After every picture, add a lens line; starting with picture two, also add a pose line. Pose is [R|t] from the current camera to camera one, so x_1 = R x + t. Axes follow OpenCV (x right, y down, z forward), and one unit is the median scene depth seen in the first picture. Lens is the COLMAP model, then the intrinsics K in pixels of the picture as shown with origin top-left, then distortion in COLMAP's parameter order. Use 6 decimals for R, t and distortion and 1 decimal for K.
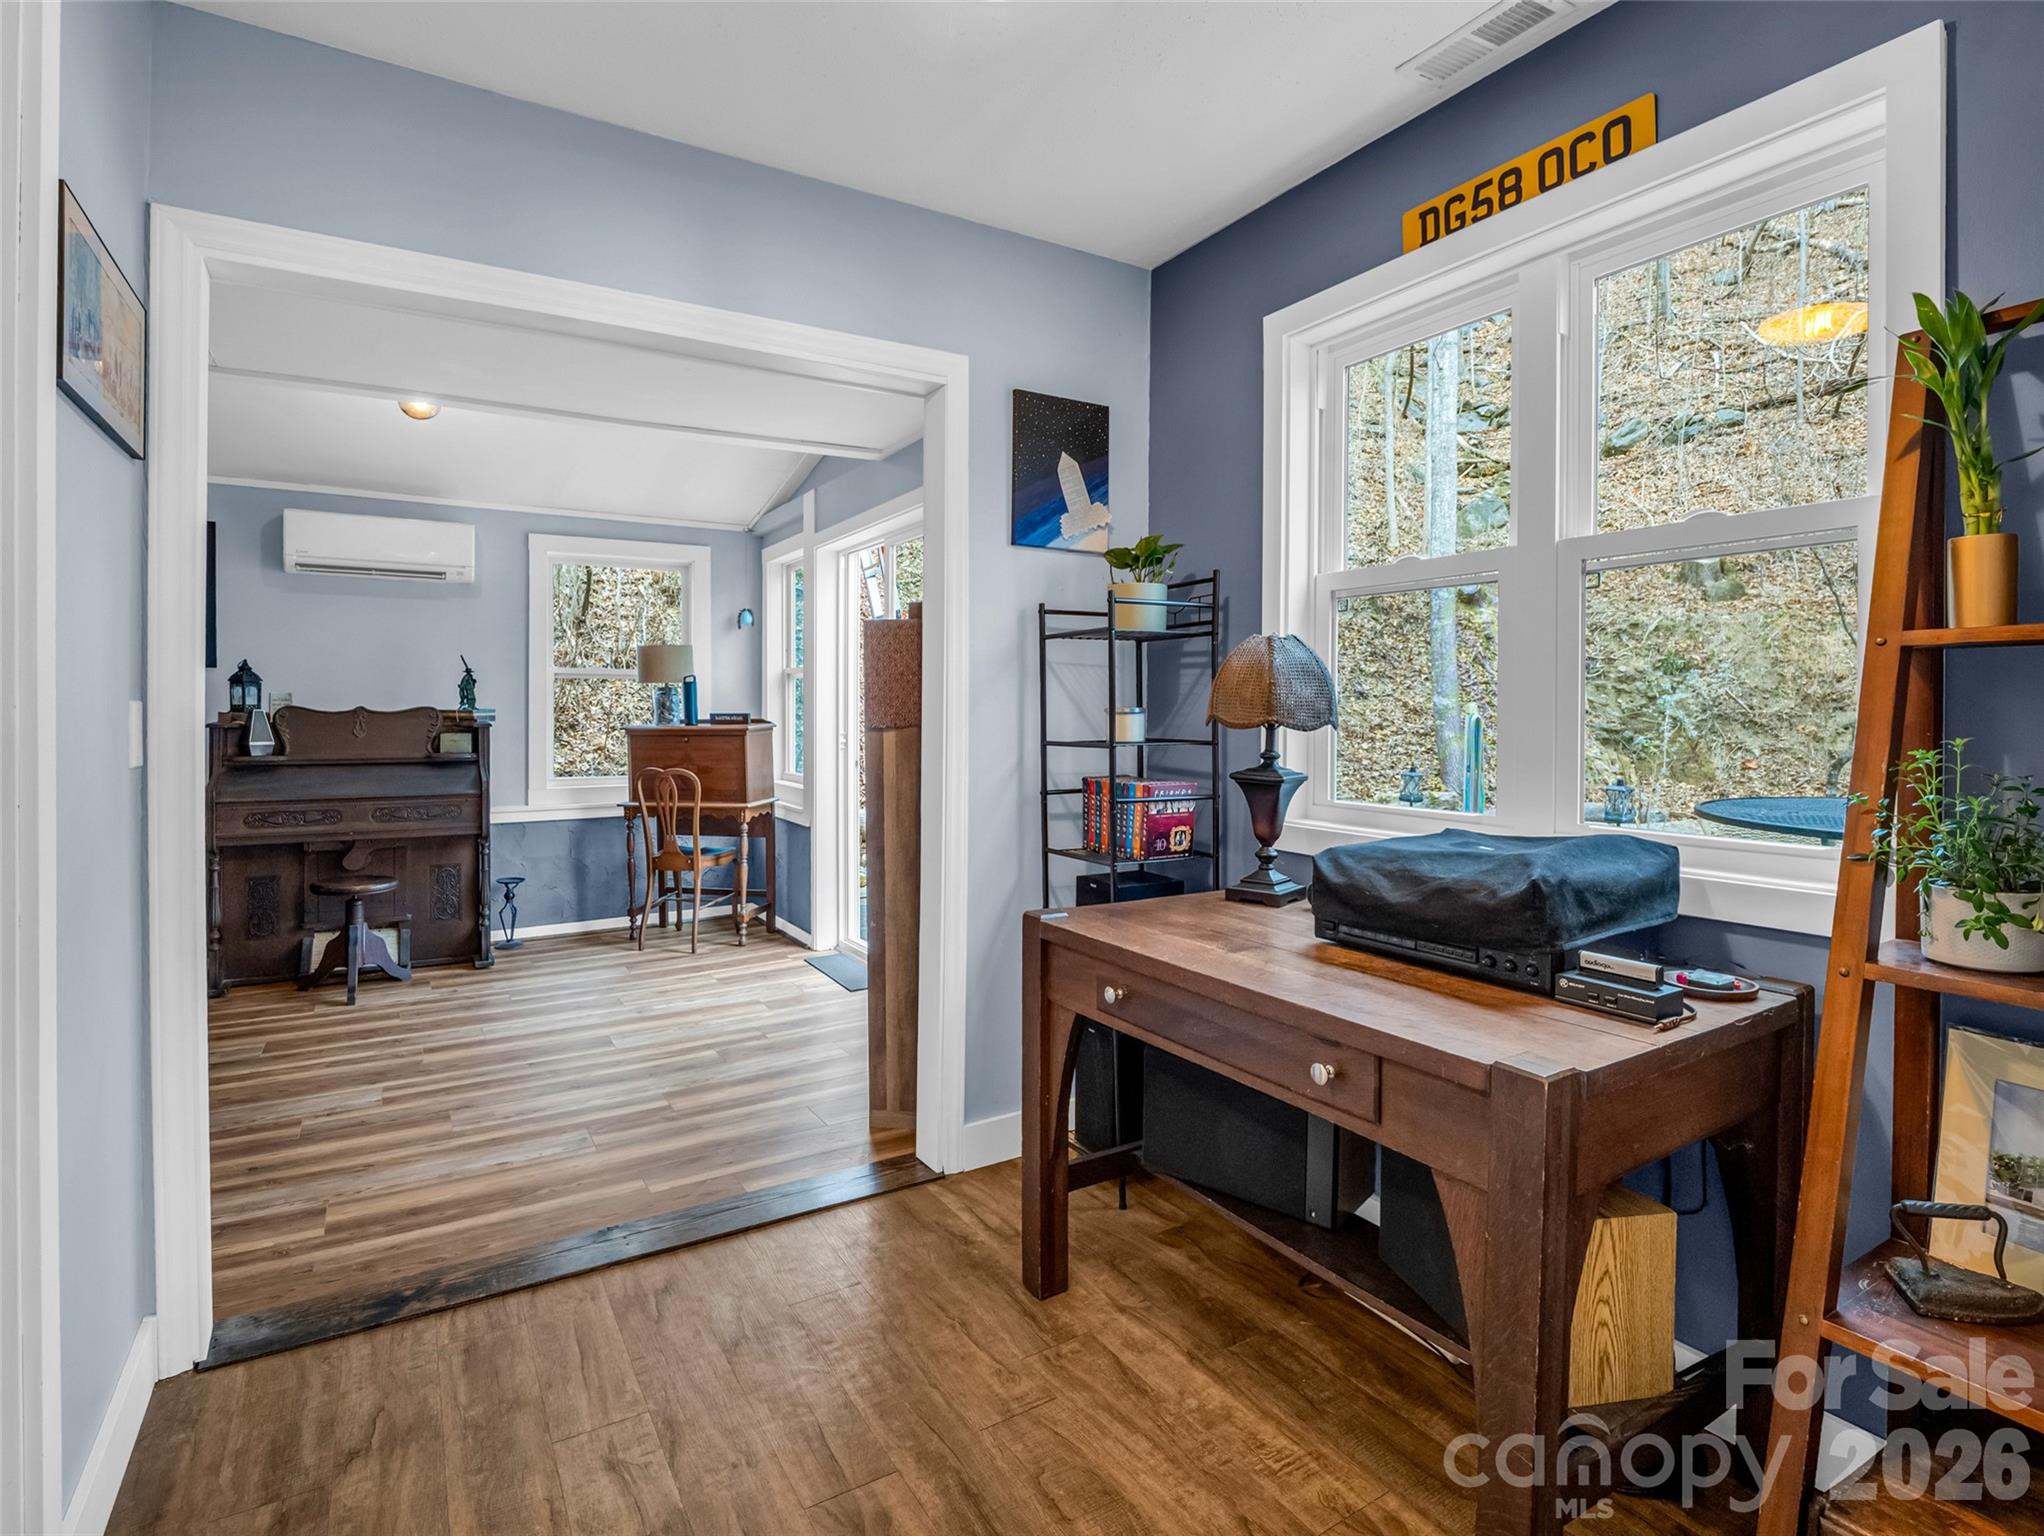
lens RADIAL K [[1015.9, 0, 1006.5], [0, 1015.9, 719.5], [0, 0, 1]] dist [-0.009120, -0.004656]
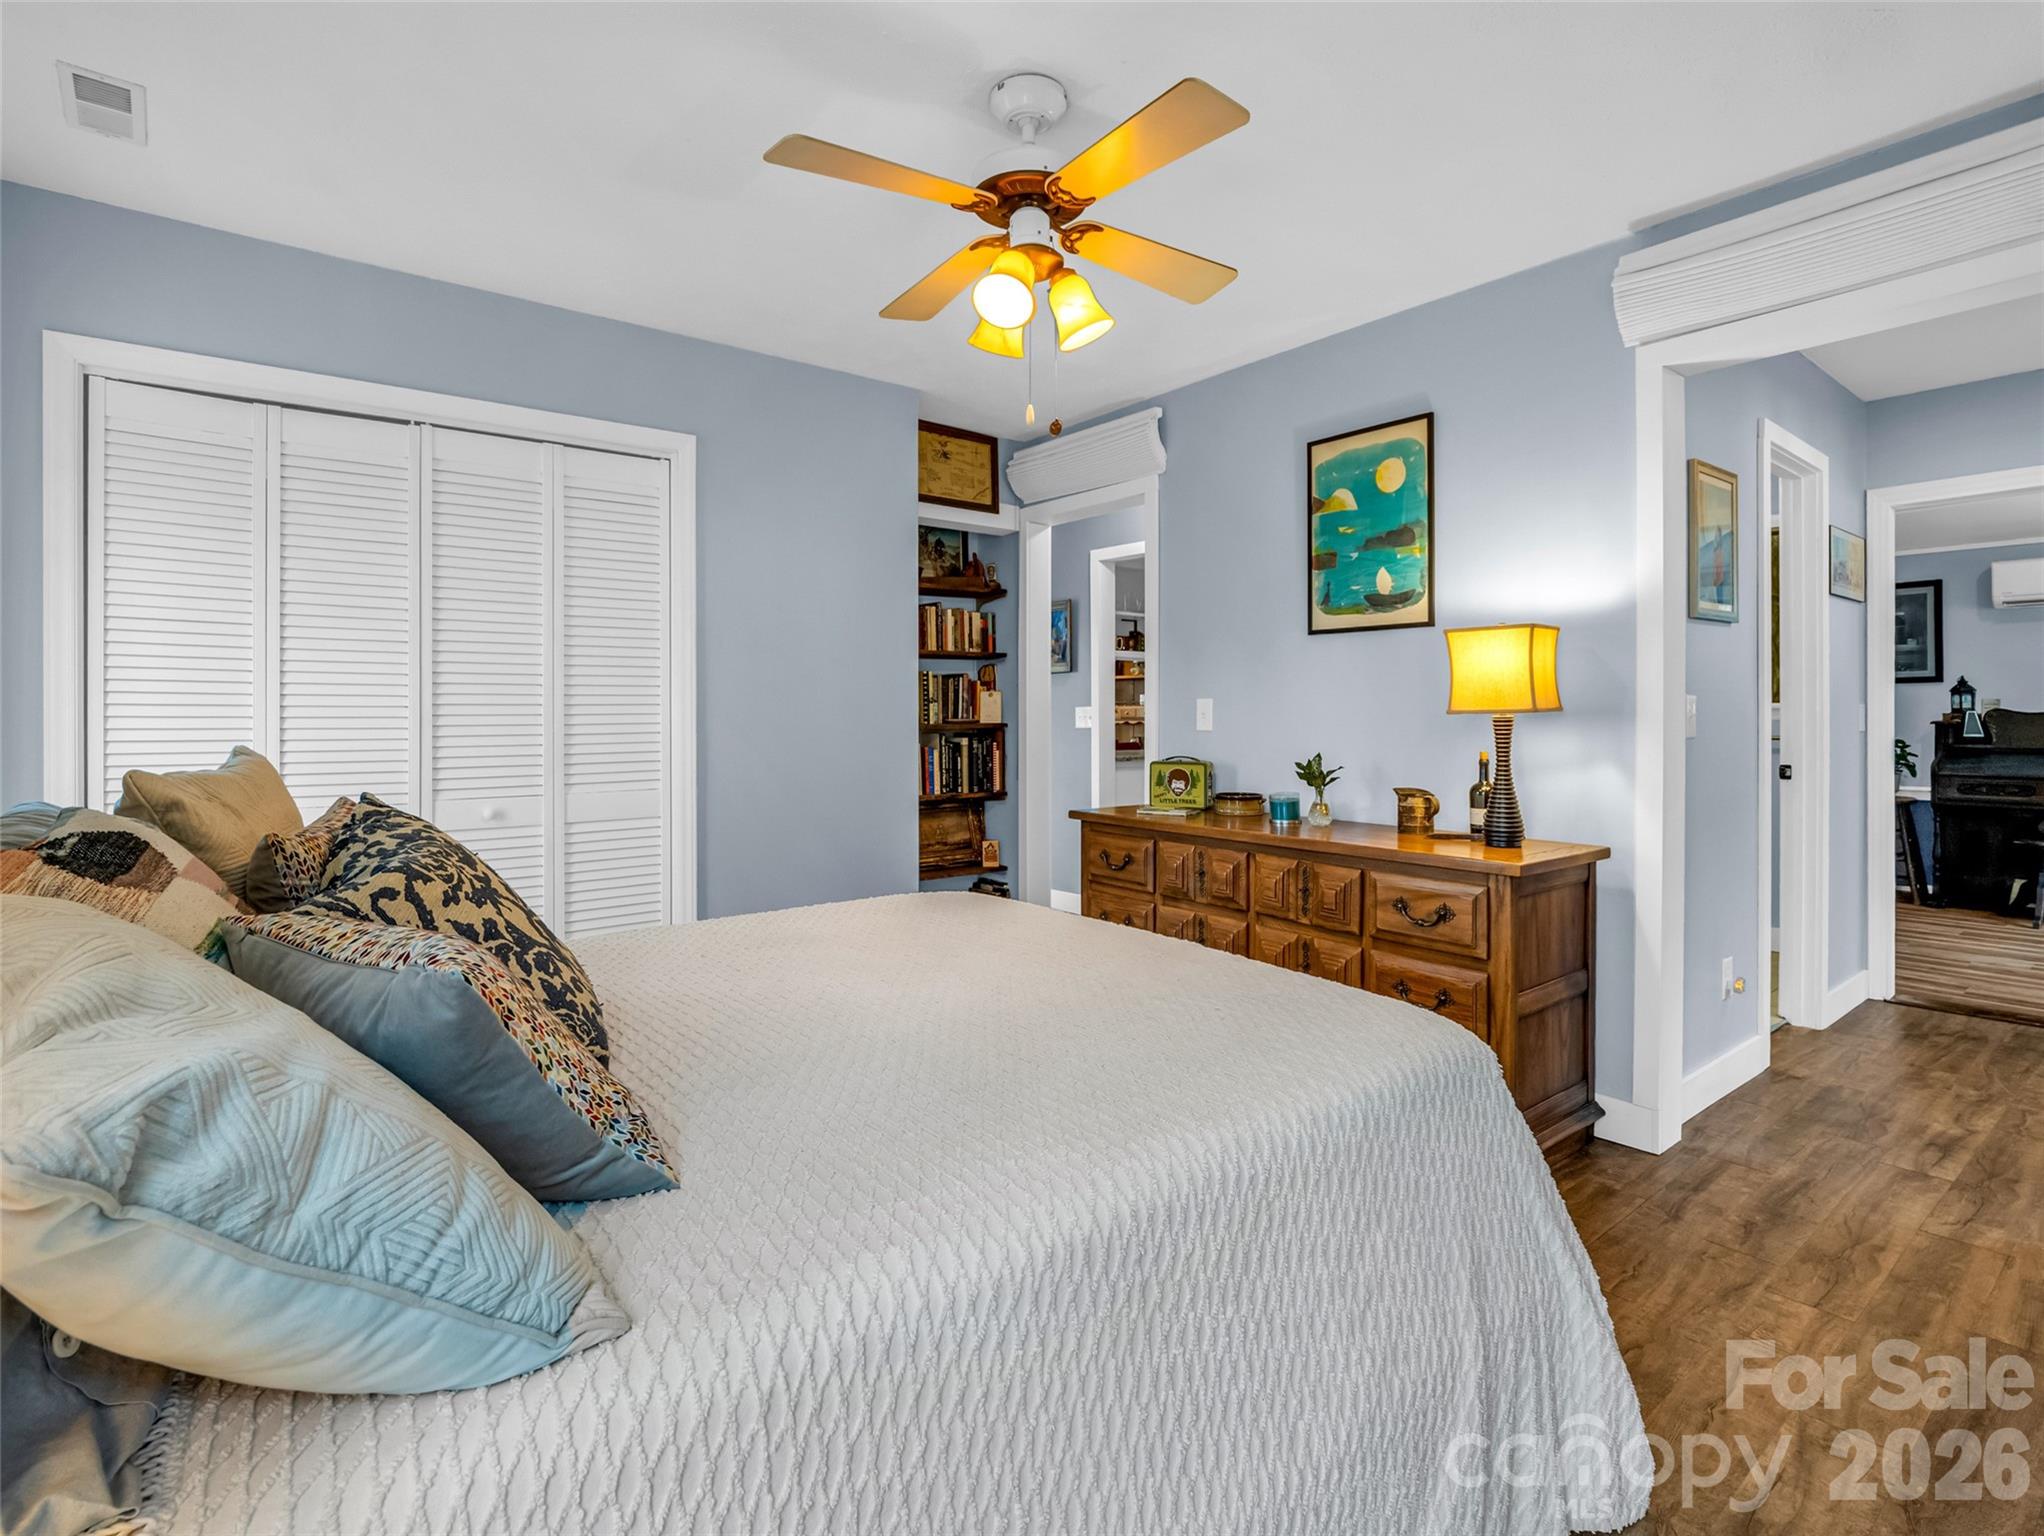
lens RADIAL K [[1015.9, 0, 1036.1], [0, 1015.9, 716.9], [0, 0, 1]] dist [-0.009120, -0.004656]
pose [[0.136066, -0.002680, -0.990696, 0.985702], [-0.008697, 0.999955, -0.003900, 0.030996], [0.990662, 0.009146, 0.136037, -1.009947]]
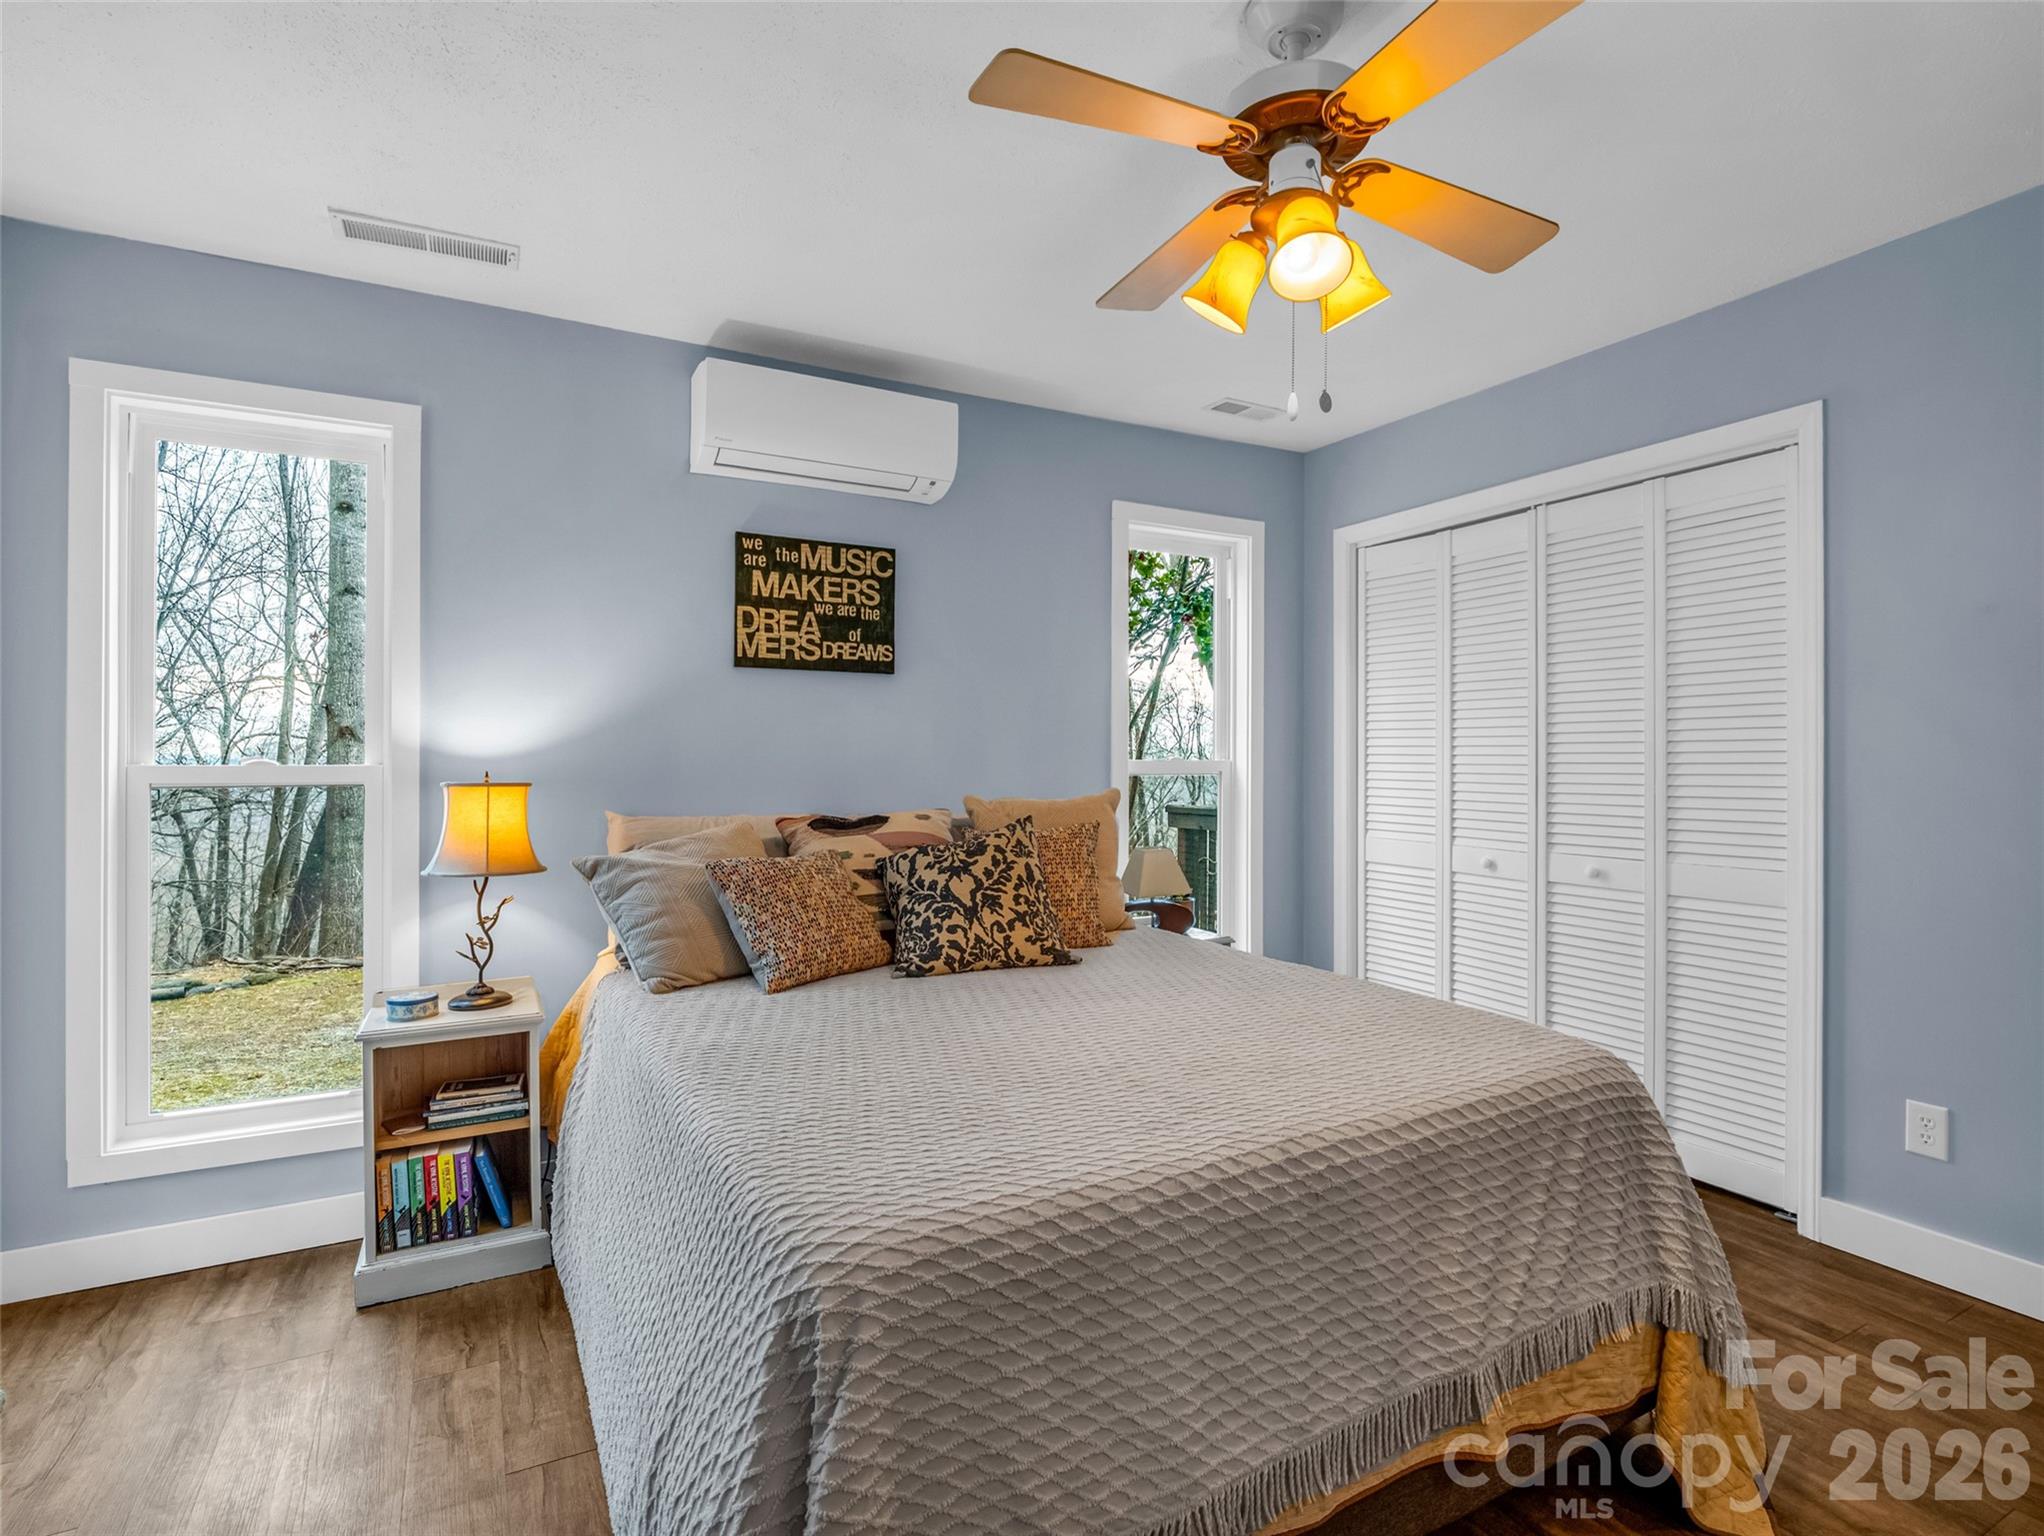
lens RADIAL K [[1015.9, 0, 1014.2], [0, 1015.9, 750.5], [0, 0, 1]] dist [-0.009120, -0.004656]
pose [[-0.998393, -0.010171, 0.055742, 0.196613], [-0.009942, 0.999941, 0.004371, -0.001133], [-0.055783, 0.003810, -0.998436, -0.099663]]
